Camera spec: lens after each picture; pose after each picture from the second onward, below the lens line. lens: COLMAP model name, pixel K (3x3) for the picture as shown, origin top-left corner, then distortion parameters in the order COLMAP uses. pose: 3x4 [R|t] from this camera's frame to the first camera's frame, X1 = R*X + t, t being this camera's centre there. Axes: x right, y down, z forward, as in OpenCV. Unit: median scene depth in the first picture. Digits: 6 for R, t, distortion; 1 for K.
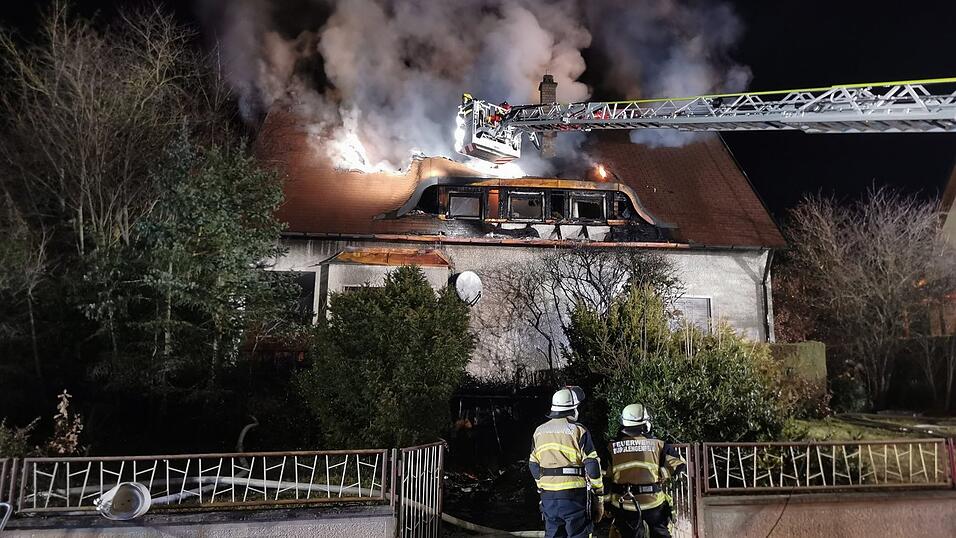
lens RADIAL K [[742.5, 0, 494.2], [0, 742.5, 272.2], [0, 0, 1]] dist [0.082298, -0.122867]
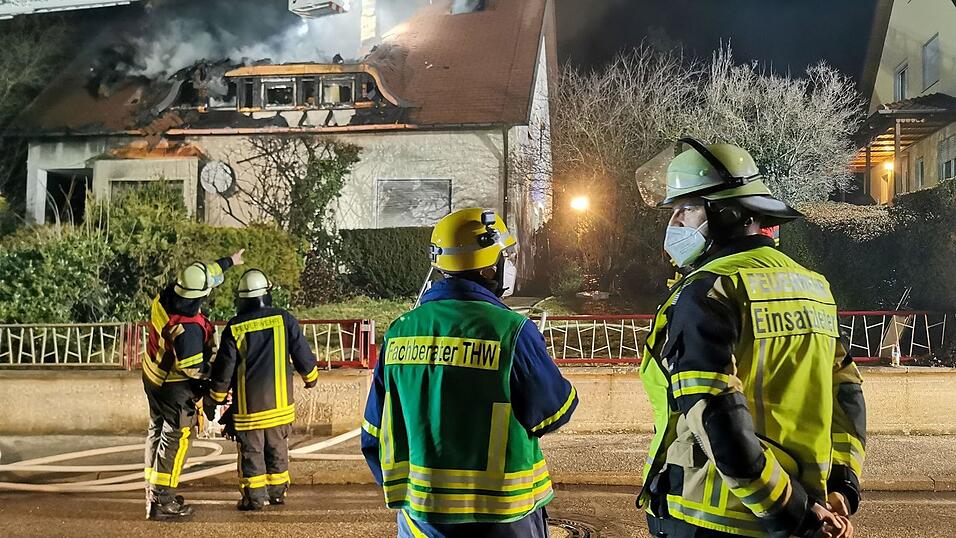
lens RADIAL K [[742.5, 0, 494.2], [0, 742.5, 272.2], [0, 0, 1]] dist [0.082298, -0.122867]
pose [[0.969975, -0.007861, -0.243077, 1.187419], [0.047714, 0.986205, 0.158504, 0.007313], [0.238478, -0.165343, 0.956969, 0.106769]]
